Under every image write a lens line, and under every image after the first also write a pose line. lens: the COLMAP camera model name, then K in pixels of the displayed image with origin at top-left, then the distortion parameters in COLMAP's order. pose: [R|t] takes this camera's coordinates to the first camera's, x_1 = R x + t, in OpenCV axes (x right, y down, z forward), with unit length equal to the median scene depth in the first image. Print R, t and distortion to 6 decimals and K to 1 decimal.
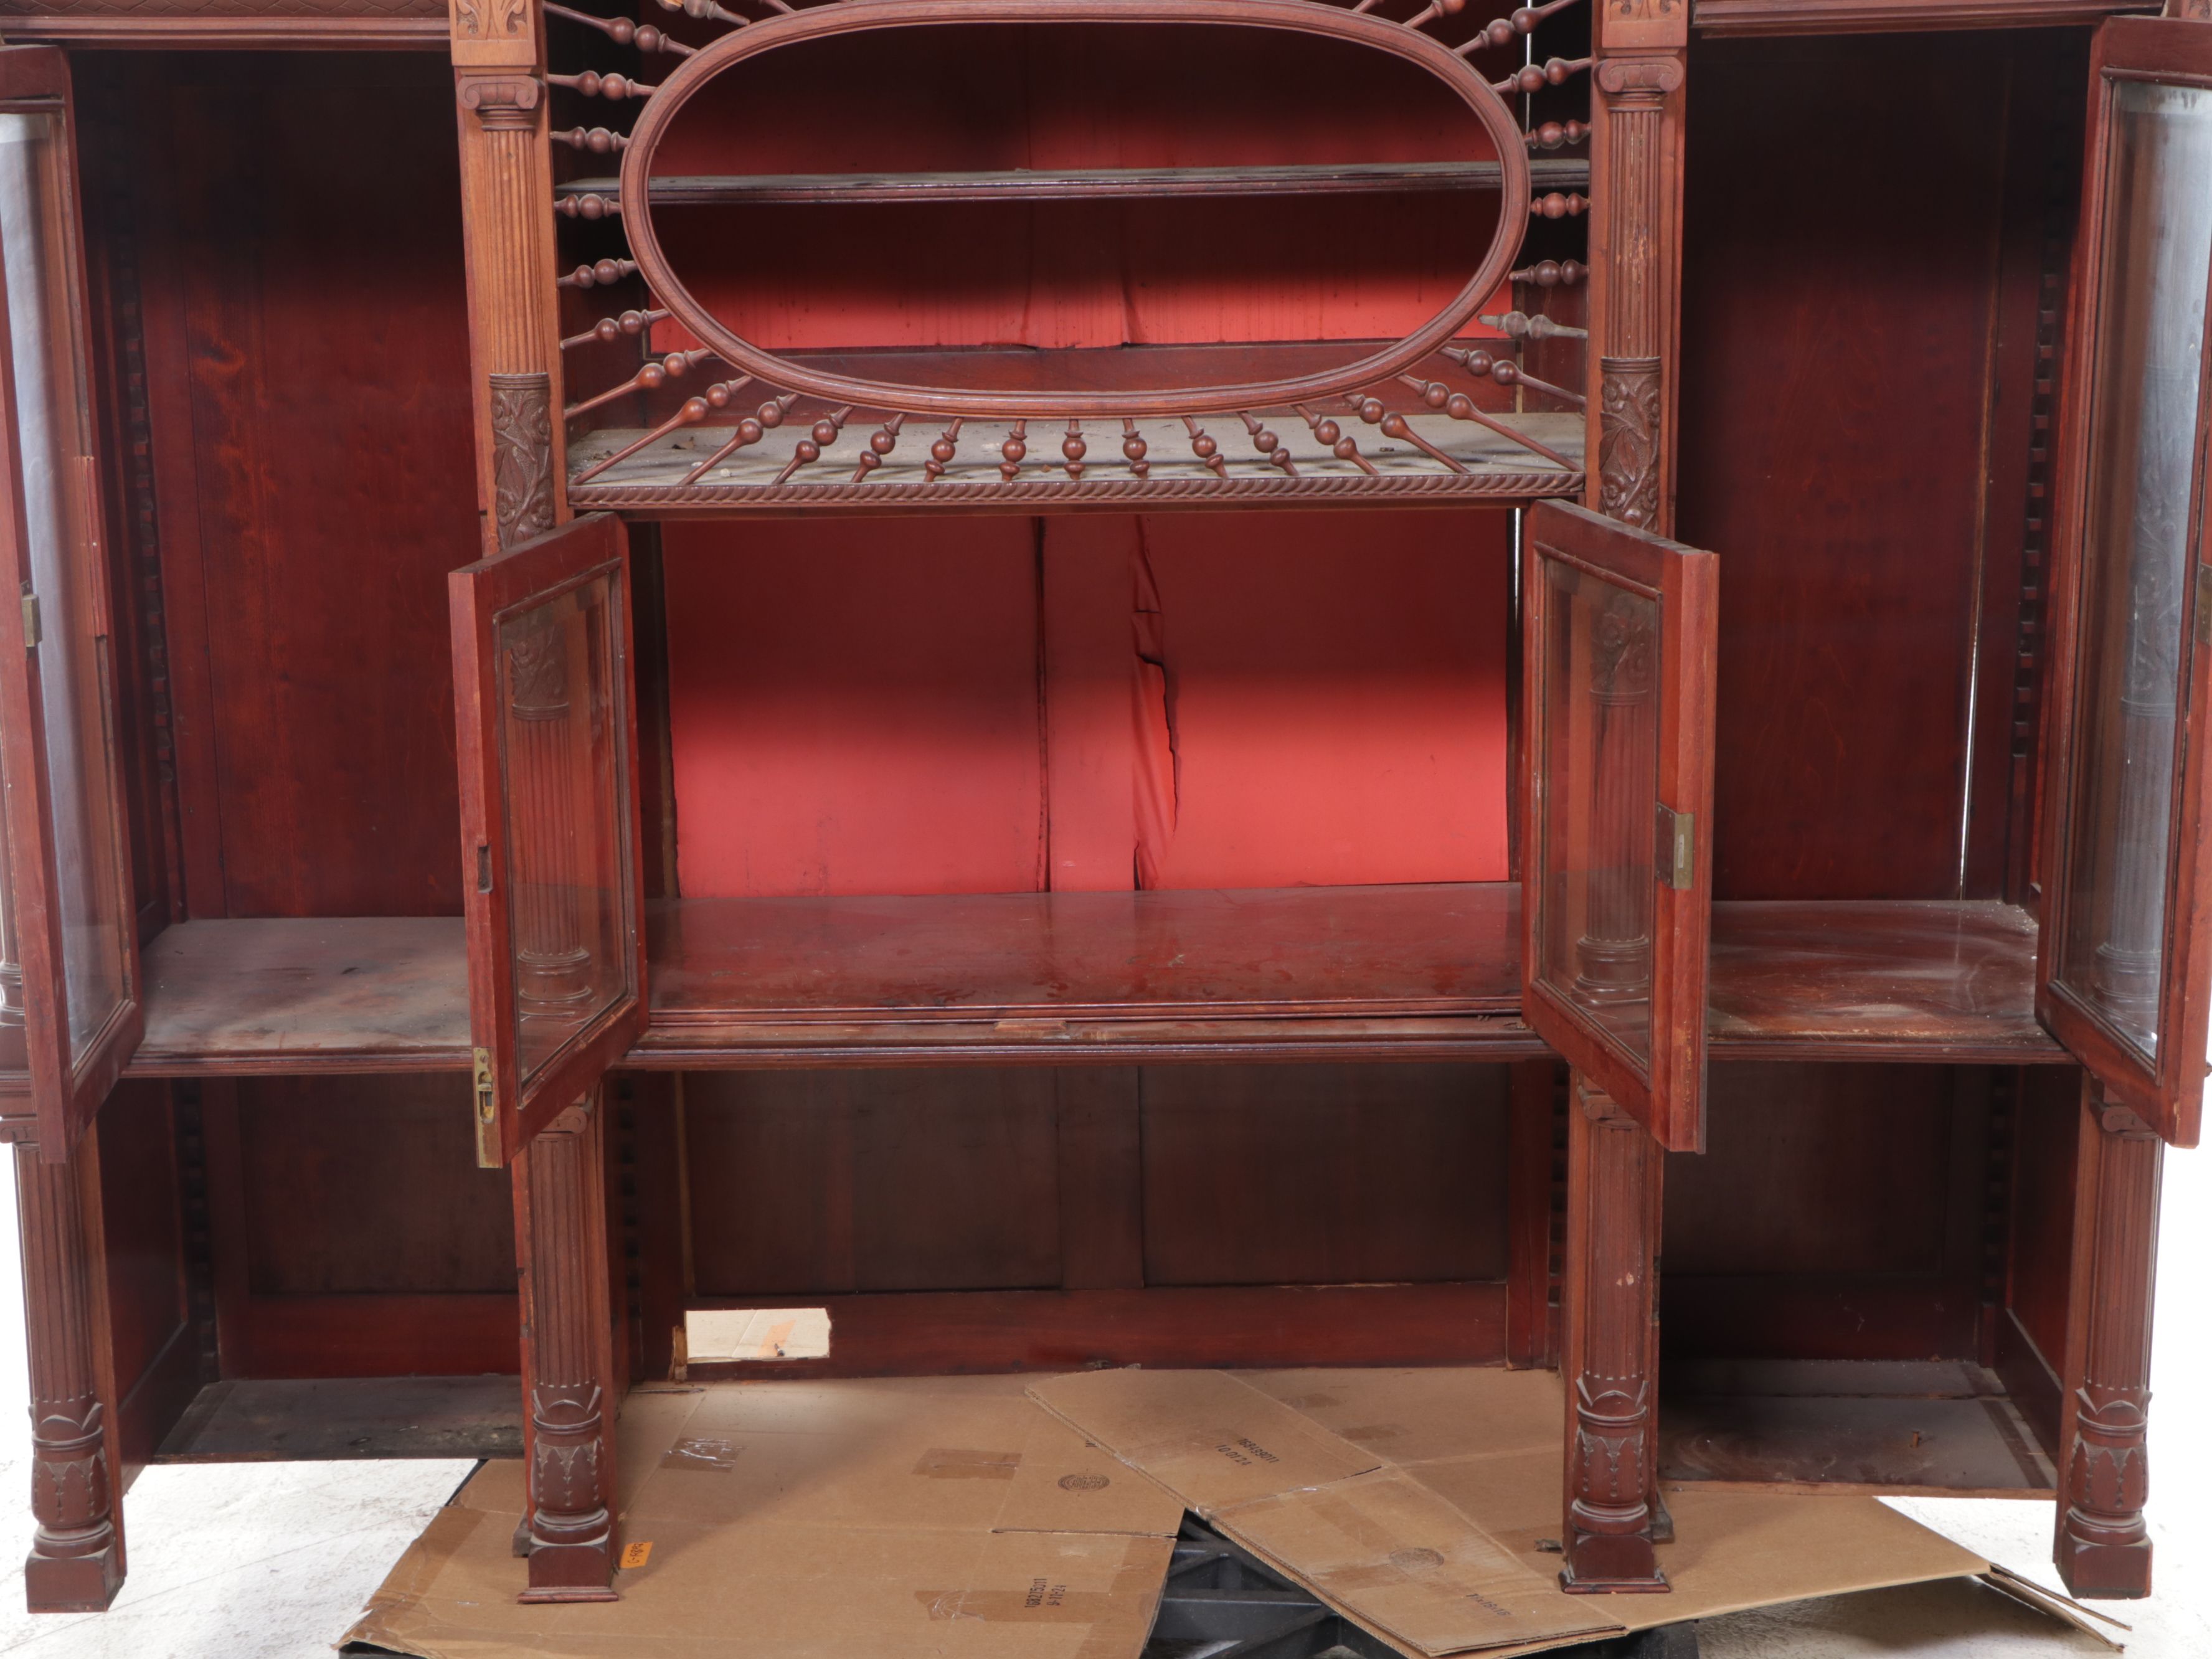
lens RADIAL K [[4054.7, 0, 984.4], [0, 4054.7, 896.0], [0, 0, 1]] dist [0.151028, 0.000000]
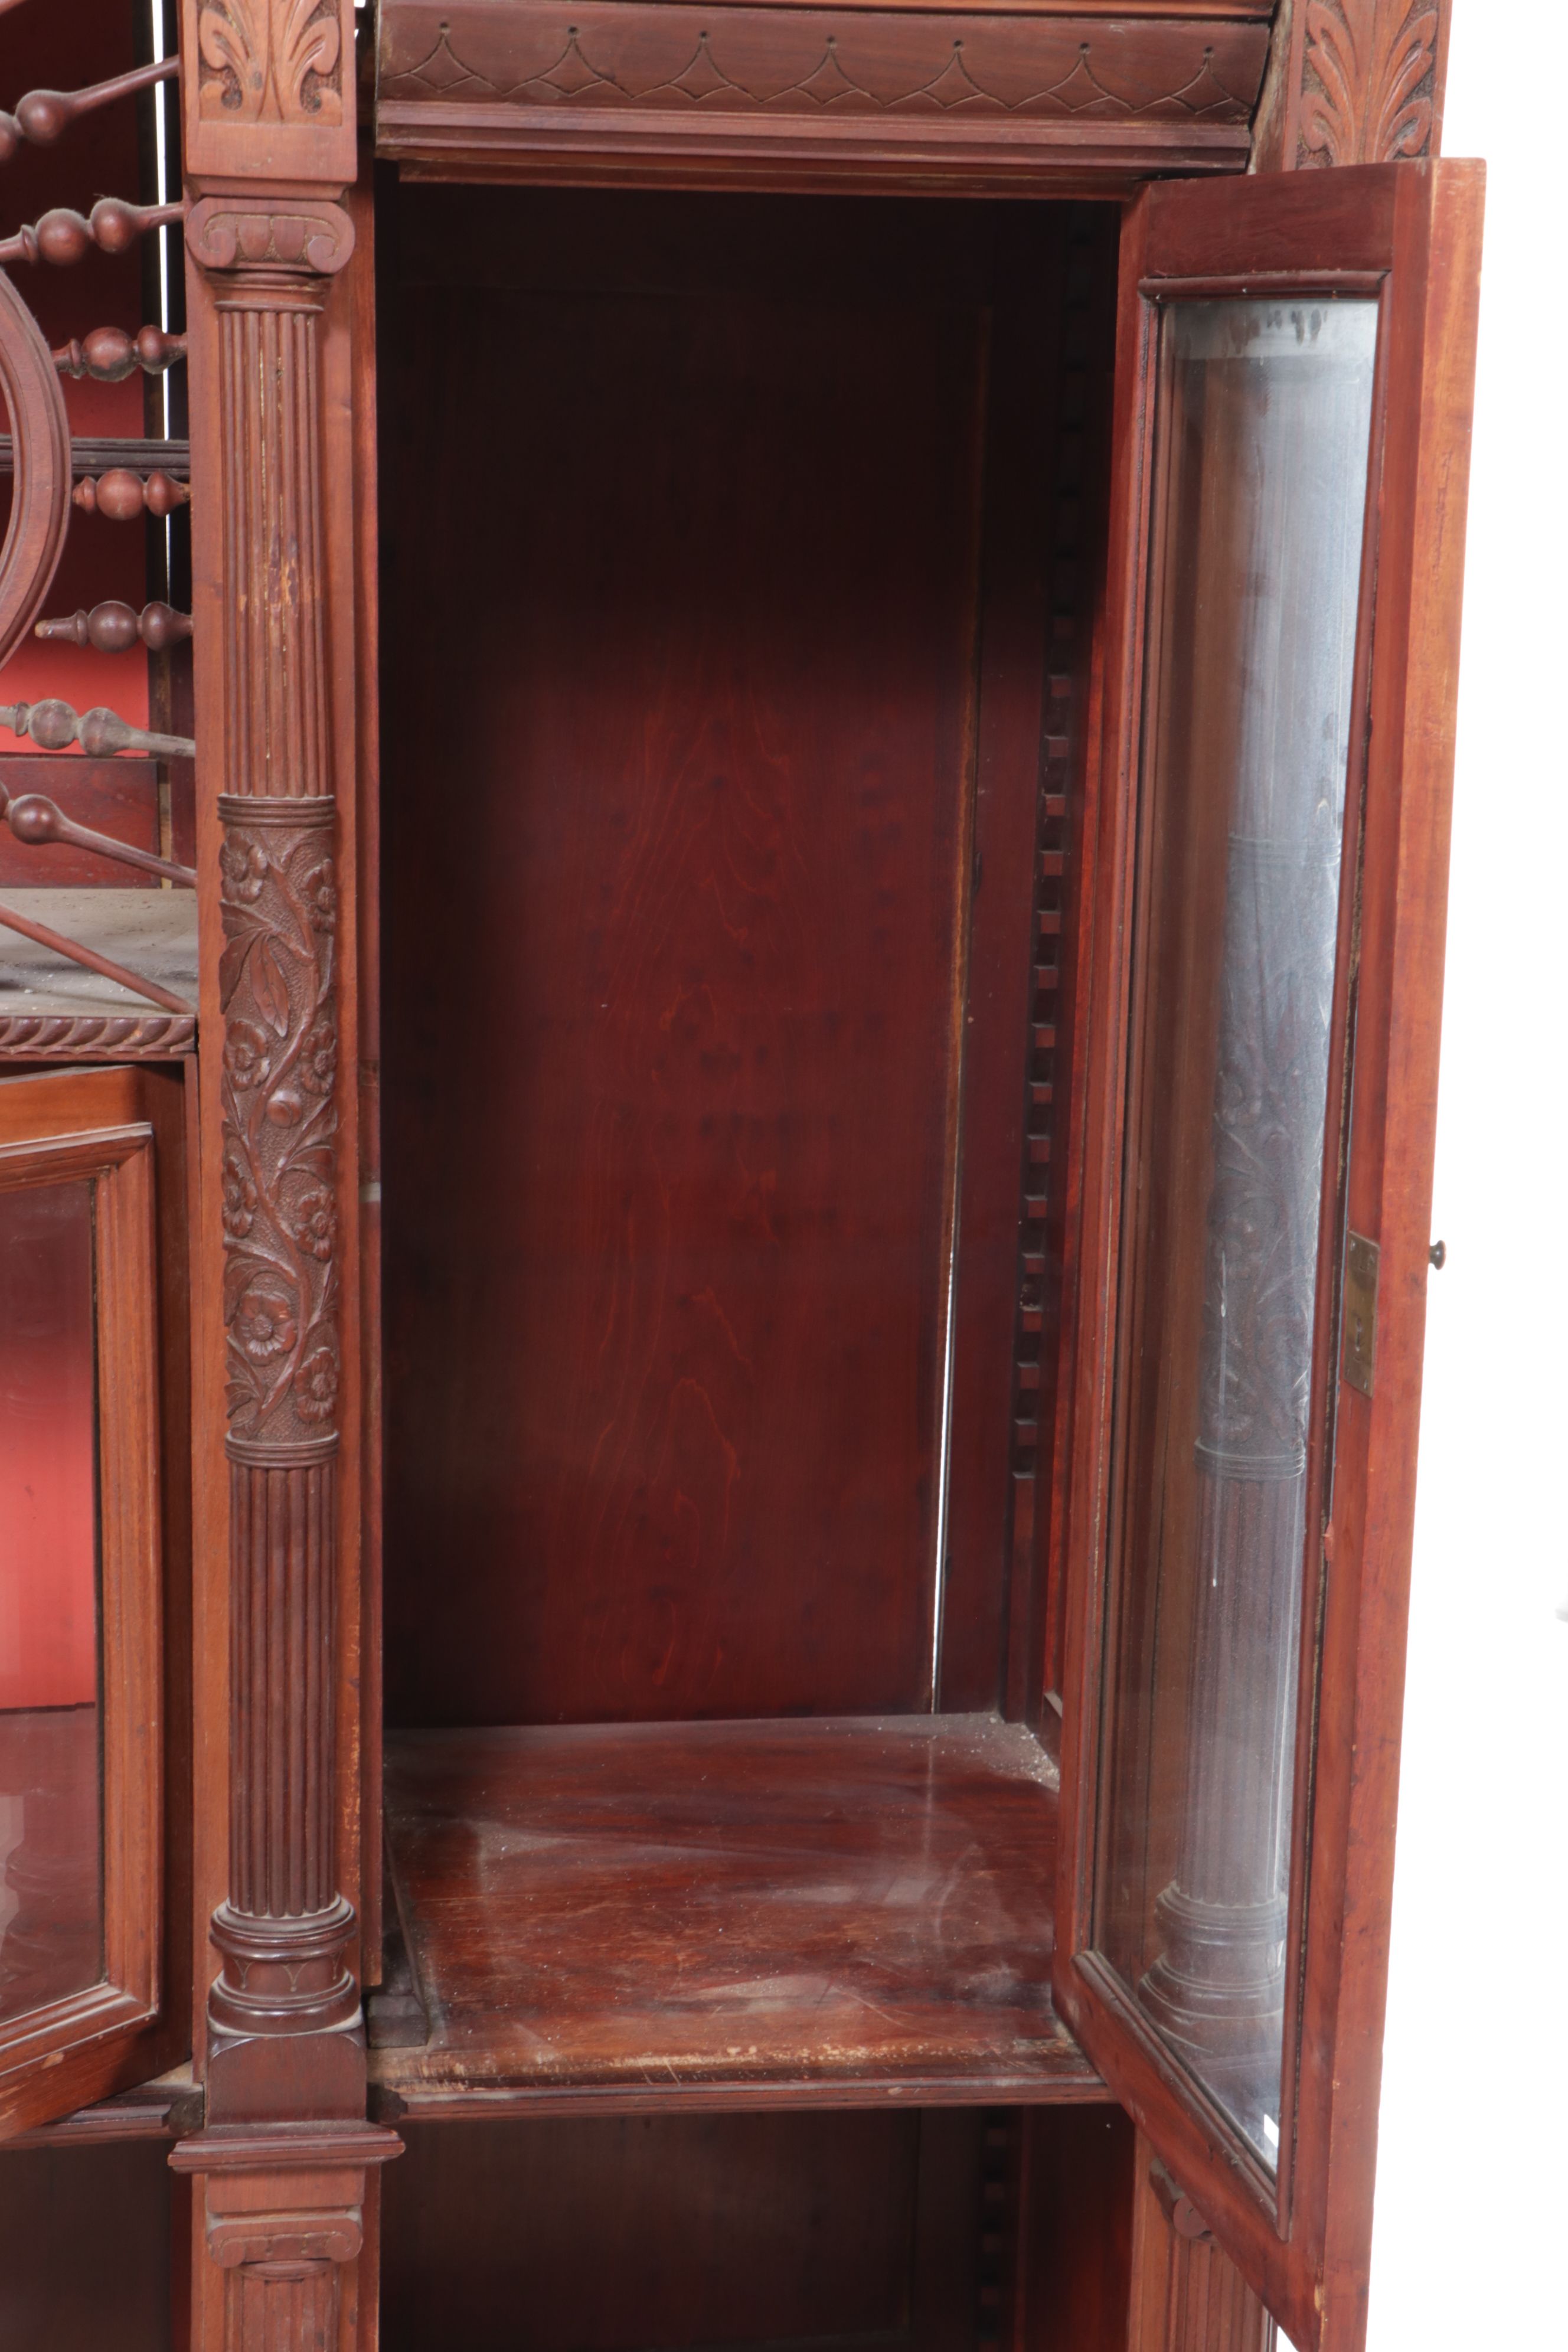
lens RADIAL K [[4701.7, 0, 785.4], [0, 4701.7, 1182.2], [0, 0, 1]] dist [0.258722, 0.000000]
pose [[0.981511, 0.002075, 0.191395, 0.107404], [0.007180, 0.998838, -0.047646, -0.054705], [-0.191271, 0.048139, 0.980356, 0.408444]]
